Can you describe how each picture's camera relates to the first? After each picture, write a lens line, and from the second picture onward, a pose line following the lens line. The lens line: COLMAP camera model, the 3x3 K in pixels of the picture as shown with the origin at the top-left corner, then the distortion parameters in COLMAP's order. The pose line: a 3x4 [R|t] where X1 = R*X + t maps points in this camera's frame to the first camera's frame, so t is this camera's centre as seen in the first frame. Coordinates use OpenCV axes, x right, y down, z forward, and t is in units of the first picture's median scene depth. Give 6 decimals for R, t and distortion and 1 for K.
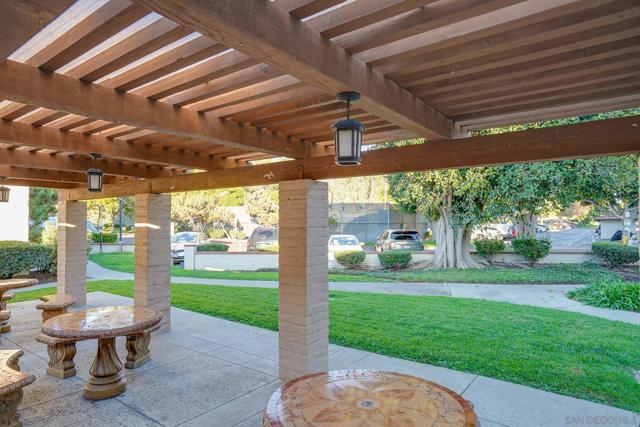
lens RADIAL K [[383.1, 0, 321.1], [0, 383.1, 214.2], [0, 0, 1]] dist [-0.001302, 0.000208]
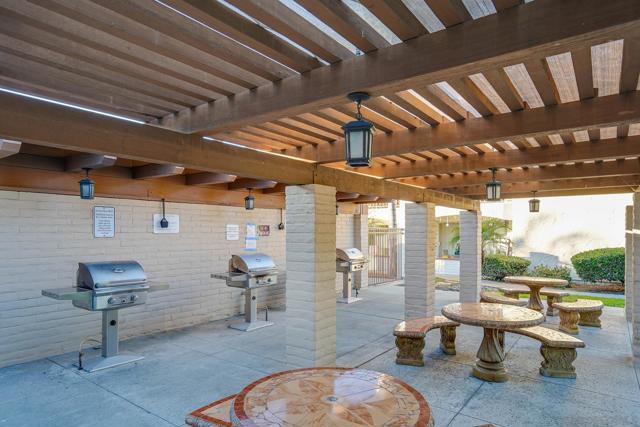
lens RADIAL K [[390.9, 0, 318.6], [0, 390.9, 236.9], [0, 0, 1]] dist [0.005020, 0.002518]
pose [[-0.000780, 0.011859, -0.999929, 0.639982], [0.021374, 0.999701, 0.011840, 0.026355], [0.999771, -0.021363, -0.001033, 0.534911]]
